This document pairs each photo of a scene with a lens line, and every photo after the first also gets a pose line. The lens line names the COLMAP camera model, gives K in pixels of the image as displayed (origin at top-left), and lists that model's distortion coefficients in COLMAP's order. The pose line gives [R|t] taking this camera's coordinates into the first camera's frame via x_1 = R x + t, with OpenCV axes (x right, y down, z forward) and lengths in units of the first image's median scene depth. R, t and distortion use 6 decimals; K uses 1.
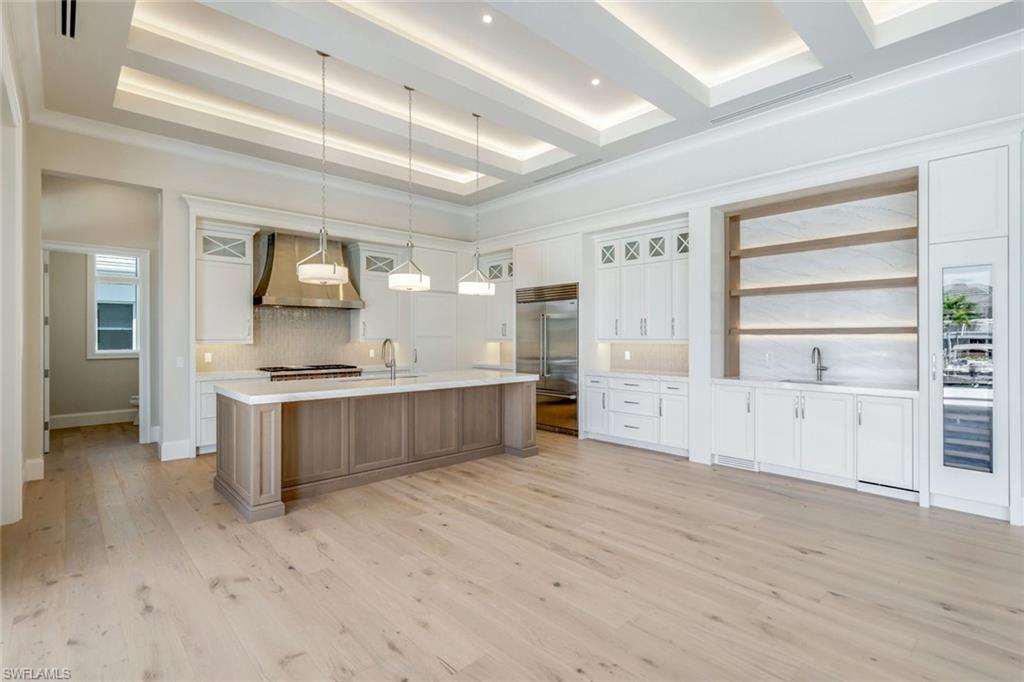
lens RADIAL K [[488.3, 0, 512.5], [0, 488.3, 335.9], [0, 0, 1]] dist [0.005545, 0.001237]
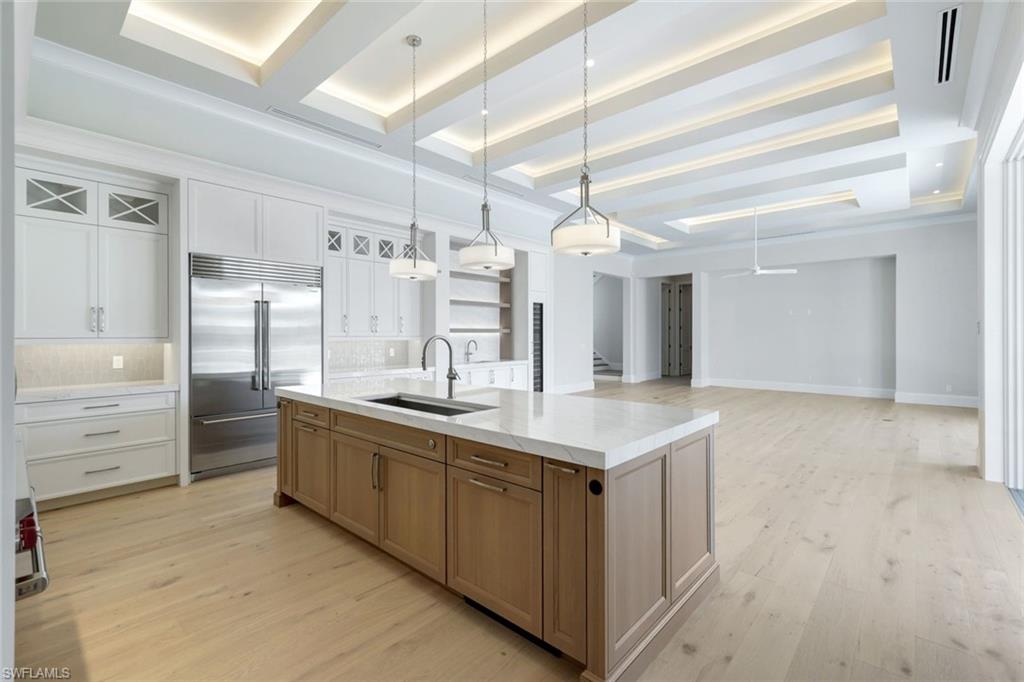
lens RADIAL K [[449.9, 0, 516.8], [0, 449.9, 336.6], [0, 0, 1]] dist [0.000310, -0.000117]
pose [[-0.095616, -0.001694, 0.995417, -0.752420], [0.001268, 0.999998, 0.001824, 0.006553], [-0.995417, 0.001436, -0.095614, 0.868684]]
